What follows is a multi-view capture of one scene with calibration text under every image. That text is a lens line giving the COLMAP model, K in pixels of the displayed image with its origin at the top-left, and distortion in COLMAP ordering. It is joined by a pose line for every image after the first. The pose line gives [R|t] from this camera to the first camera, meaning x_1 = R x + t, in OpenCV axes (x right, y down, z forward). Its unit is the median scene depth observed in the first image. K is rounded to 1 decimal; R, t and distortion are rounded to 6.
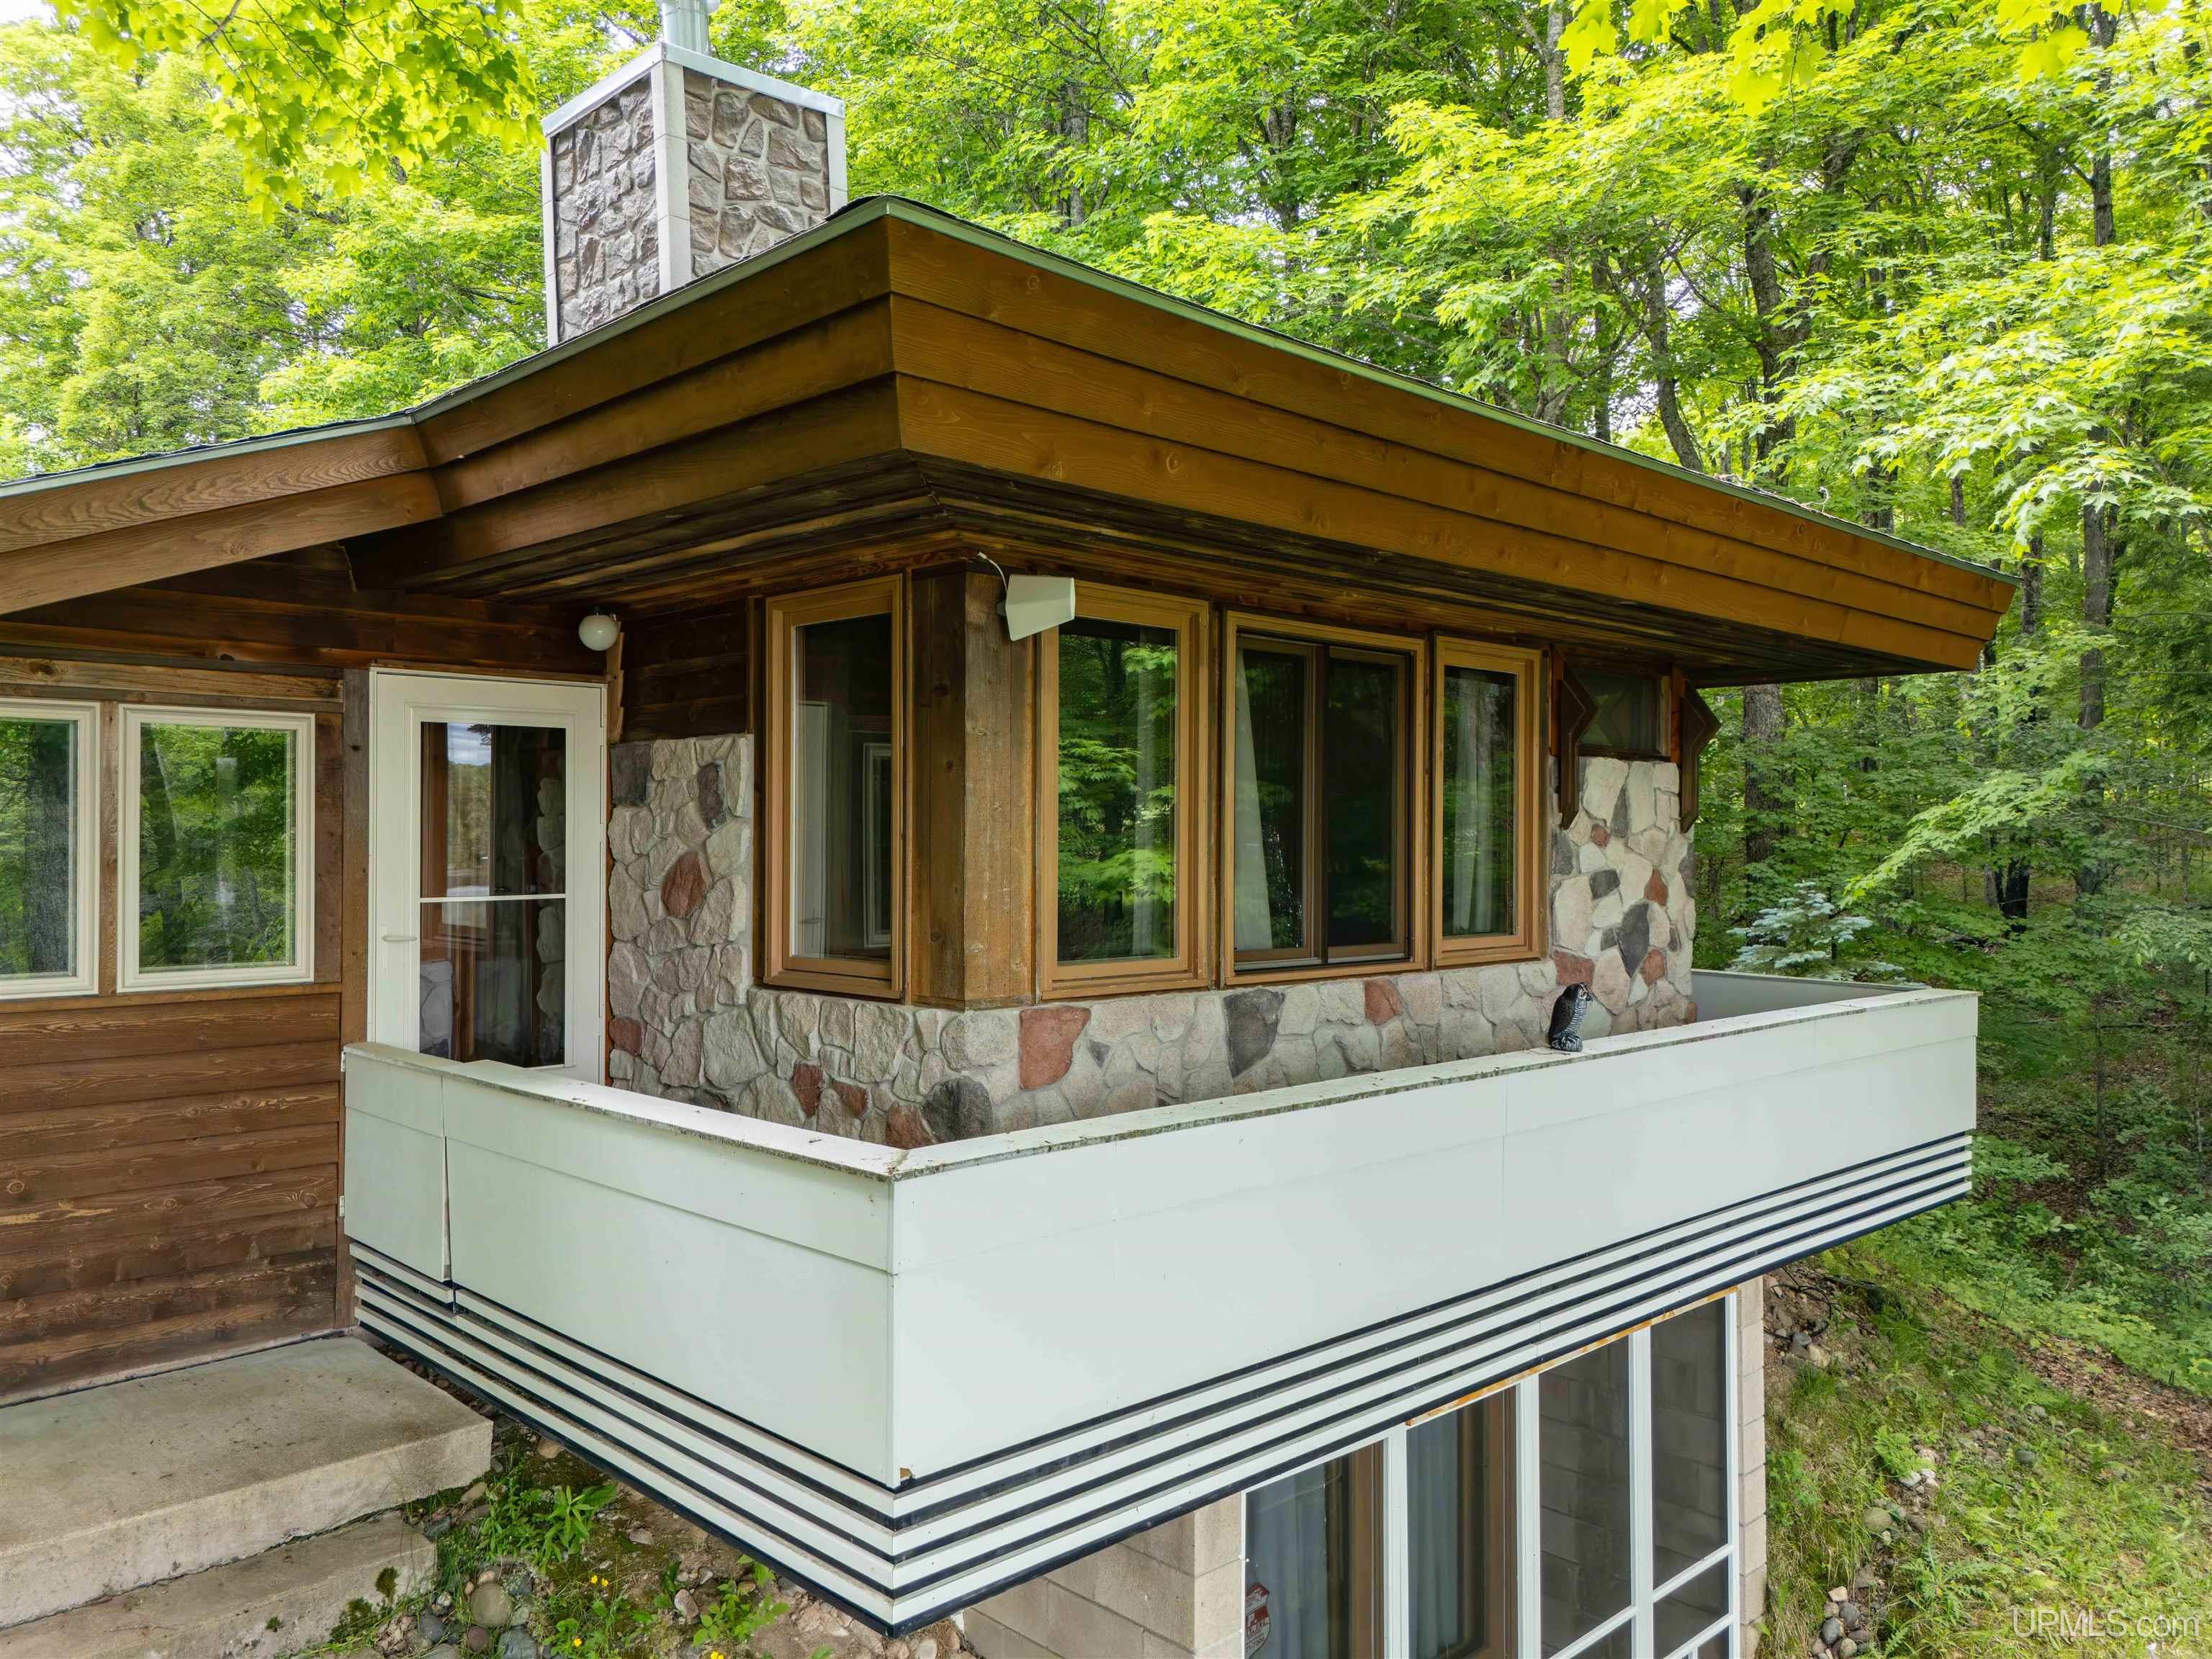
lens RADIAL K [[1631.1, 0, 1110.5], [0, 1631.1, 826.4], [0, 0, 1]] dist [0.073562, -0.064301]
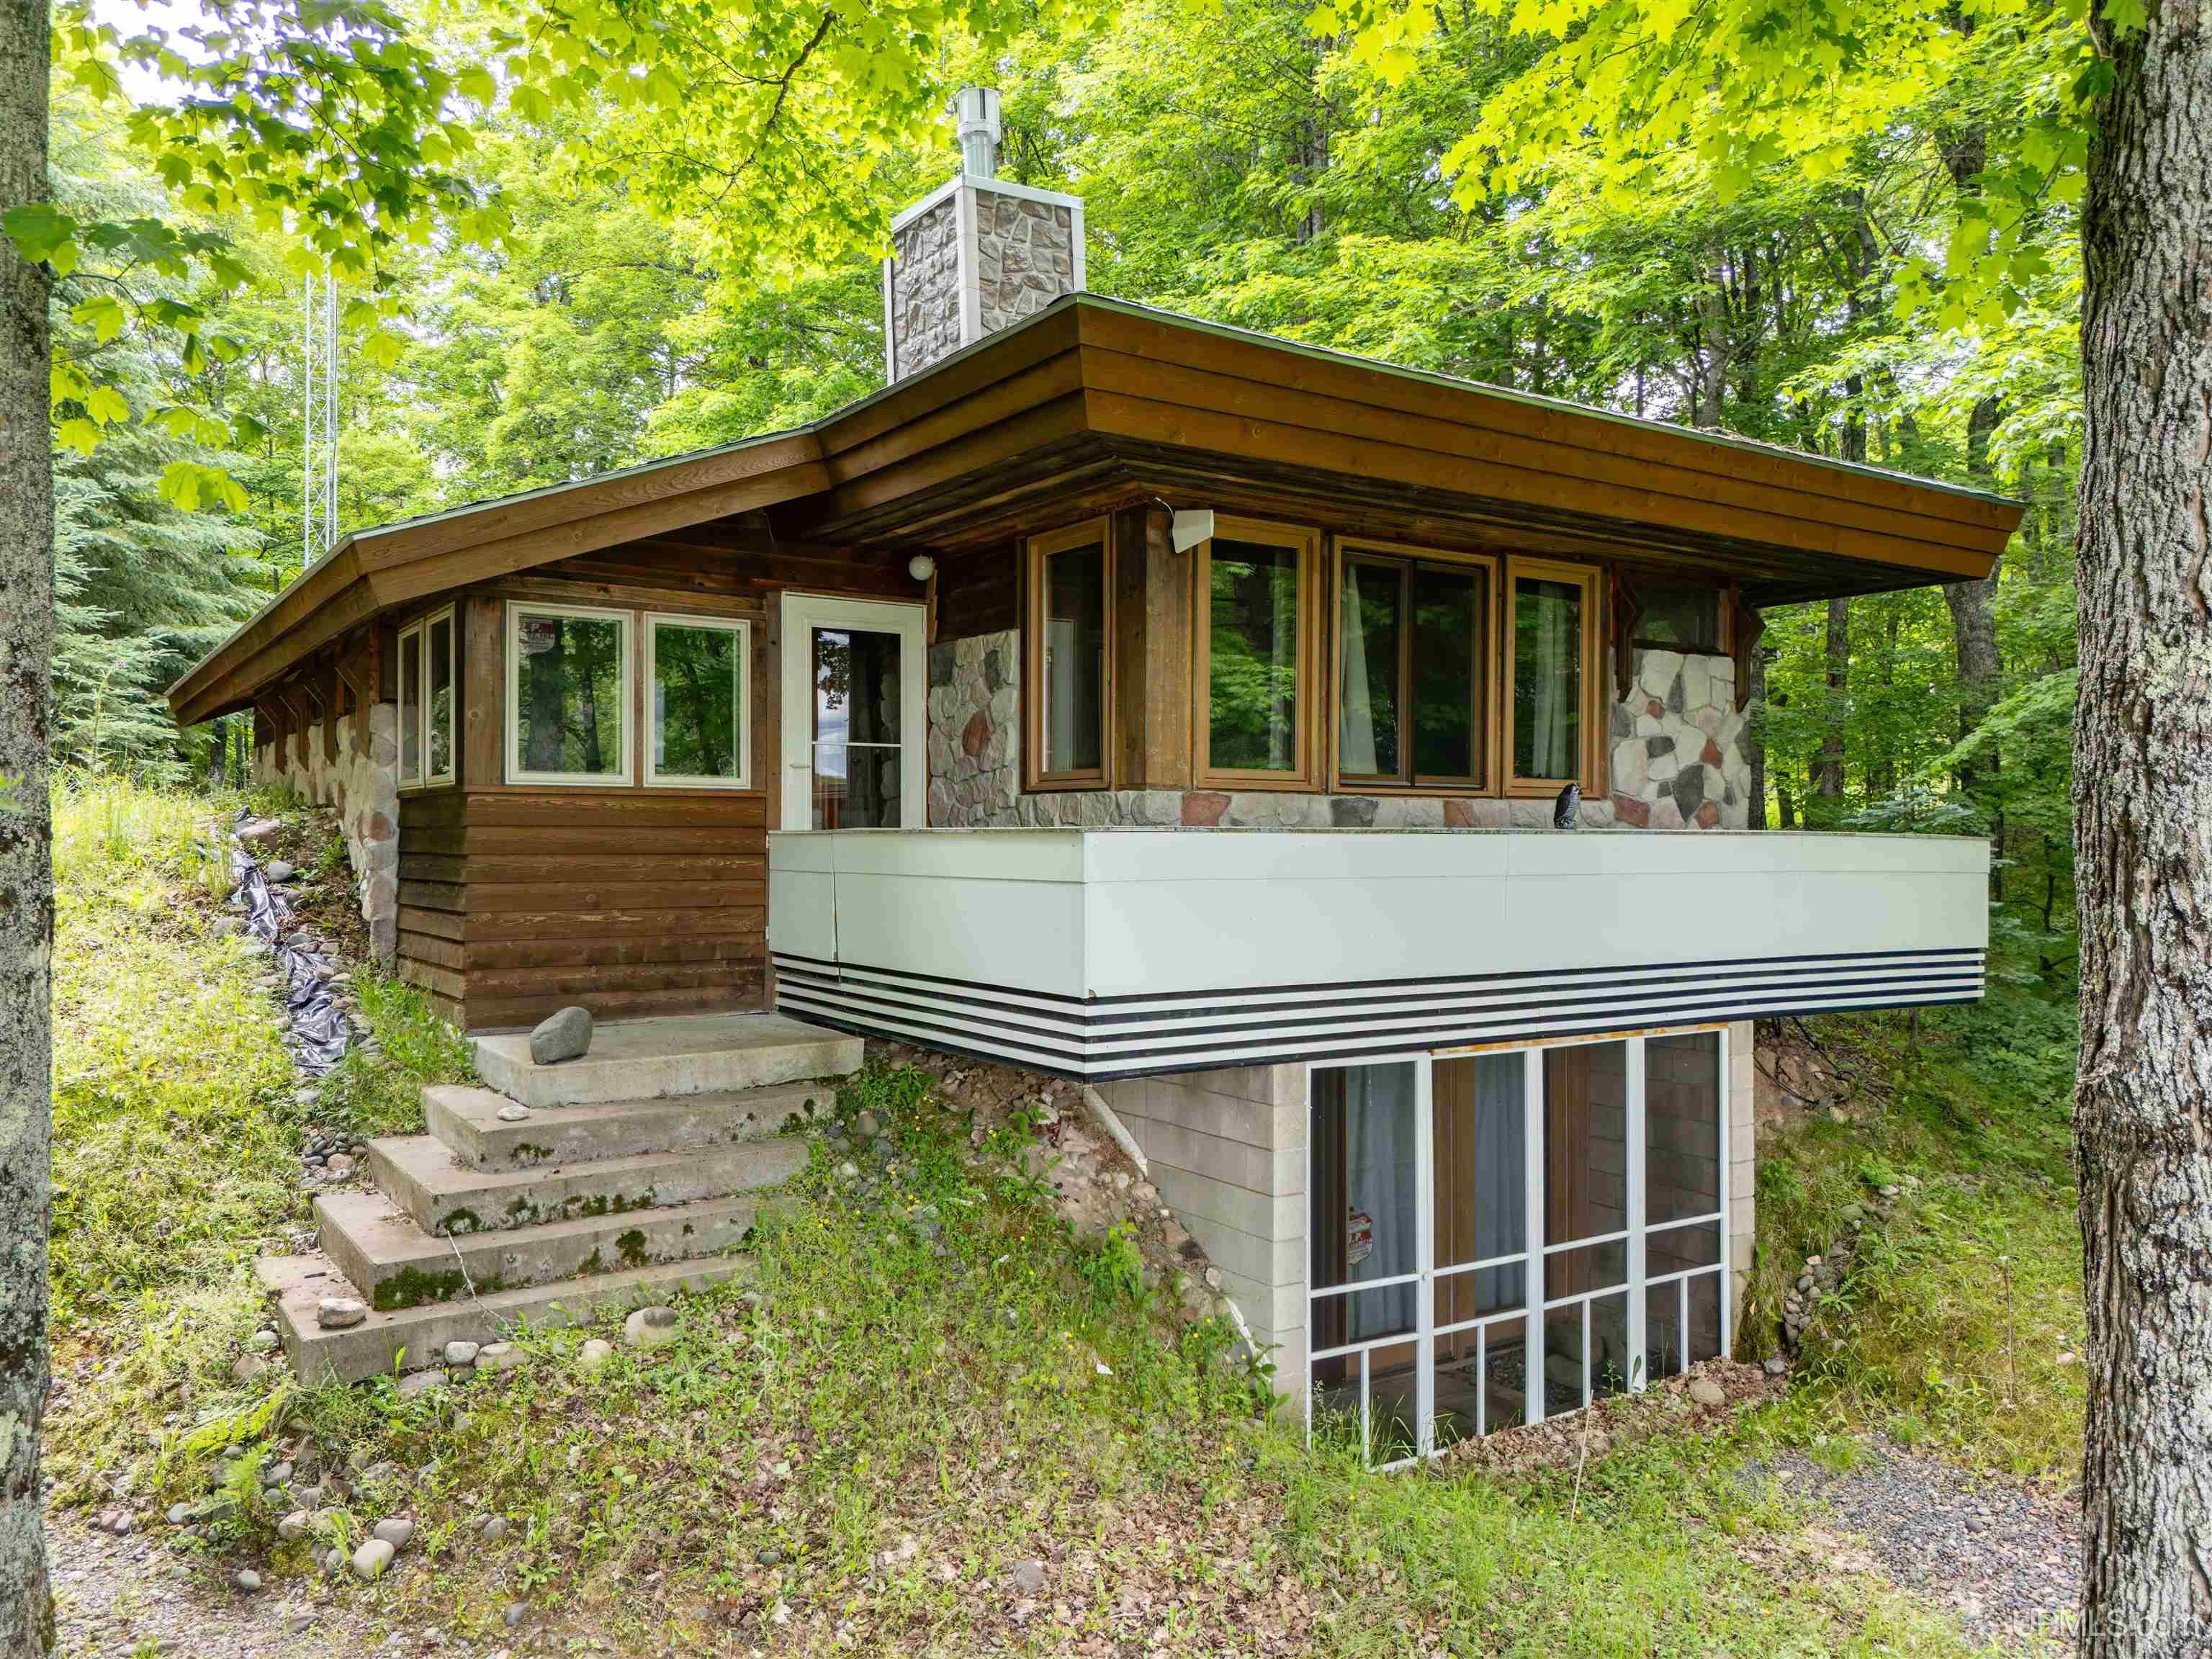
lens RADIAL K [[1631.1, 0, 1110.5], [0, 1631.1, 826.4], [0, 0, 1]] dist [0.073562, -0.064301]
pose [[0.984372, -0.000839, -0.176098, 0.124594], [0.001041, 0.999999, 0.001055, 0.119333], [0.176097, -0.001222, 0.984372, -0.449413]]
